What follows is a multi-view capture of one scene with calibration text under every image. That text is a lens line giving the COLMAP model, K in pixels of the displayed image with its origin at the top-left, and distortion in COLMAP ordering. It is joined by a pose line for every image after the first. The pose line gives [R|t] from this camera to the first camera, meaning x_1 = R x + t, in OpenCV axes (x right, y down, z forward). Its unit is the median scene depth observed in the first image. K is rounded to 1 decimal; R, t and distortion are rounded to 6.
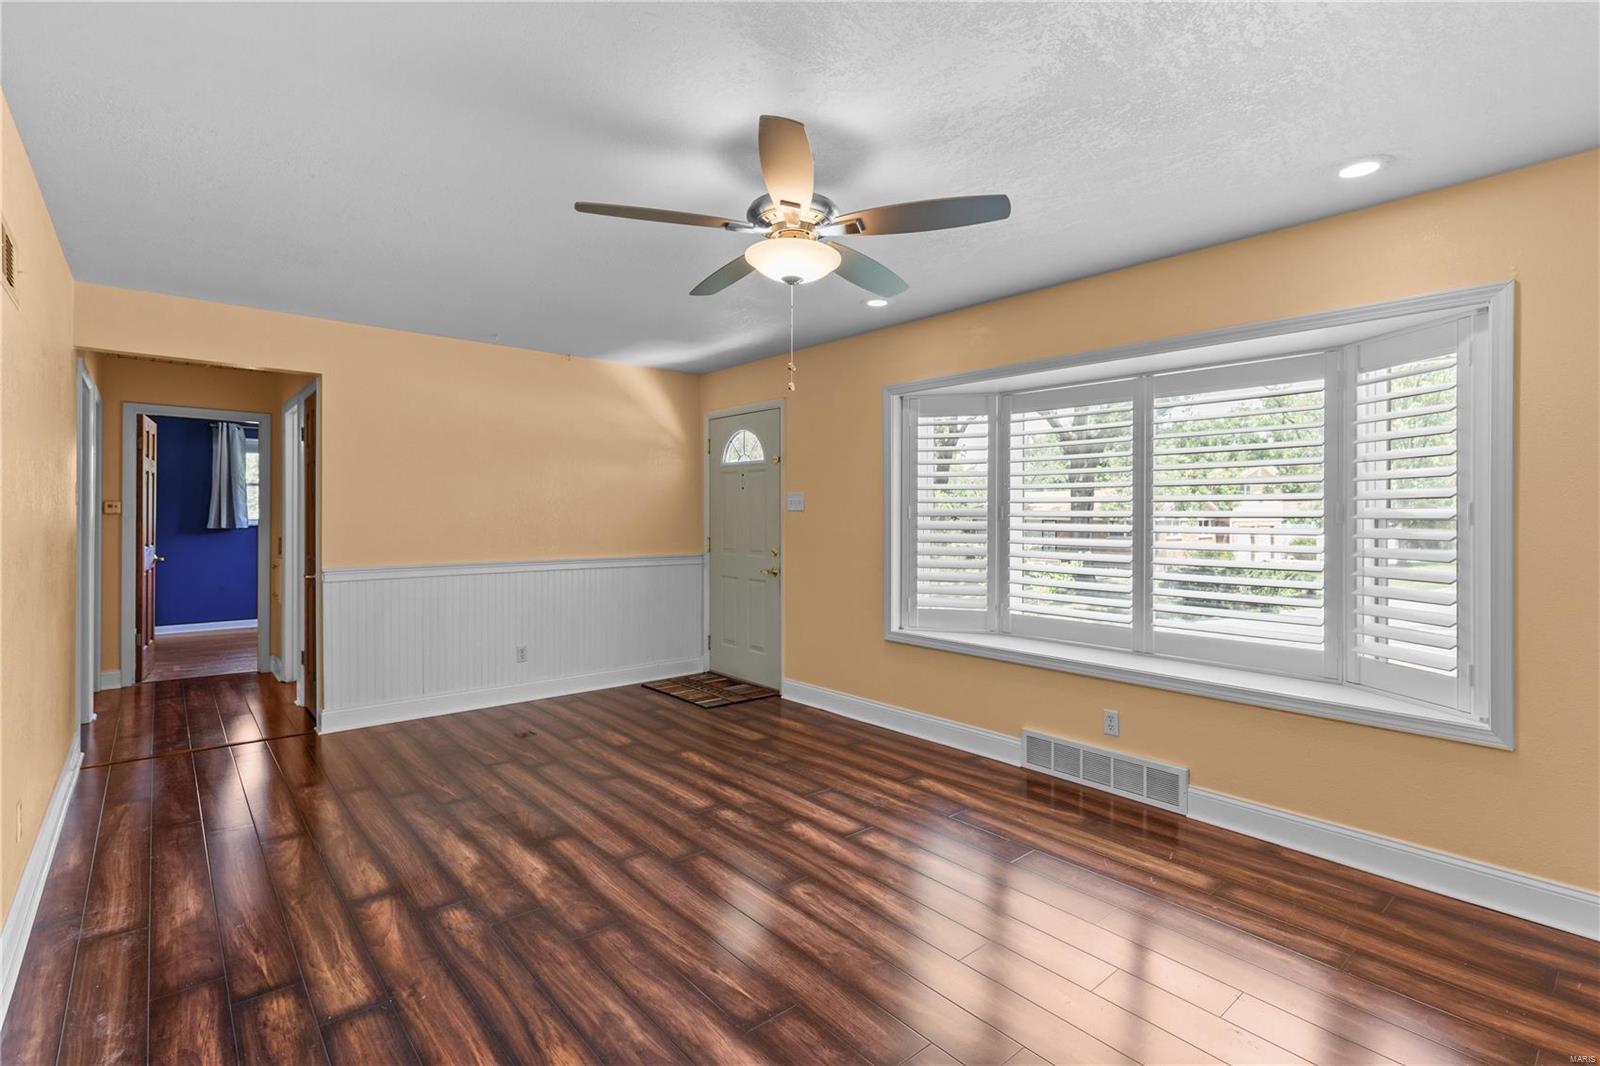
lens RADIAL K [[734.9, 0, 806.6], [0, 734.9, 521.8], [0, 0, 1]] dist [0.002824, 0.000243]
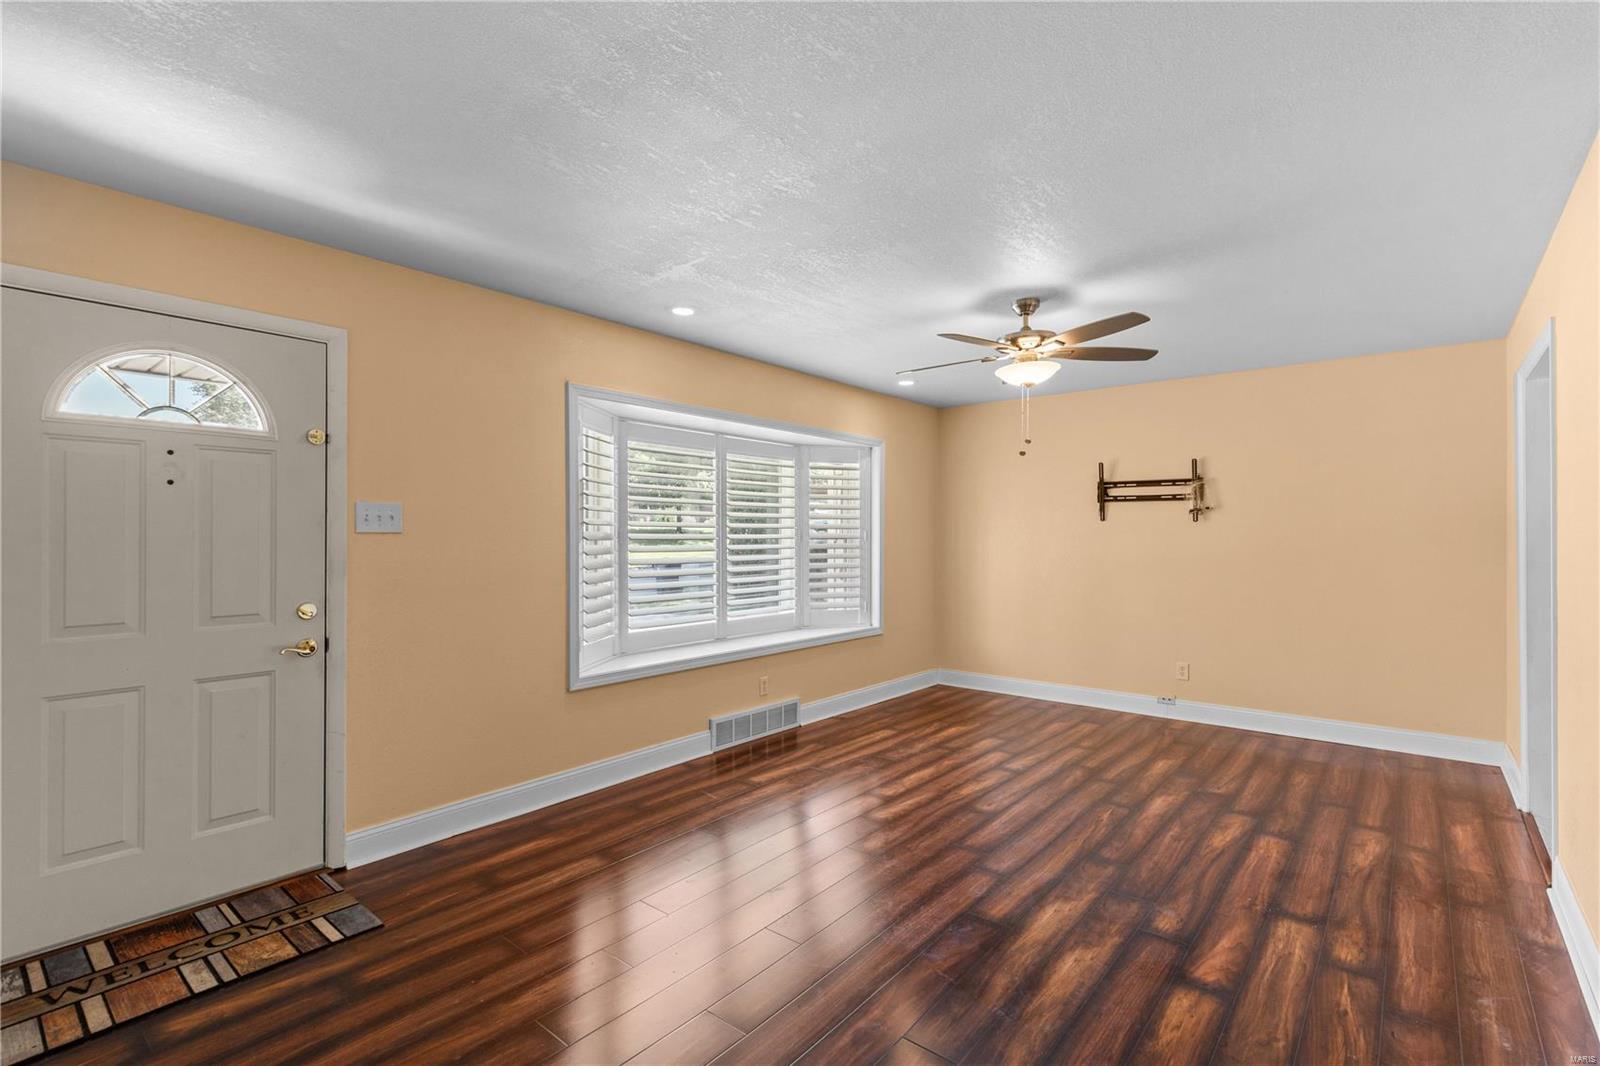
lens RADIAL K [[734.9, 0, 806.9], [0, 734.9, 531.7], [0, 0, 1]] dist [0.002824, 0.000243]
pose [[-0.151800, 0.002467, 0.988408, -1.260102], [0.011291, 0.999936, -0.000762, -0.022891], [-0.988347, 0.011045, -0.151818, 1.455953]]
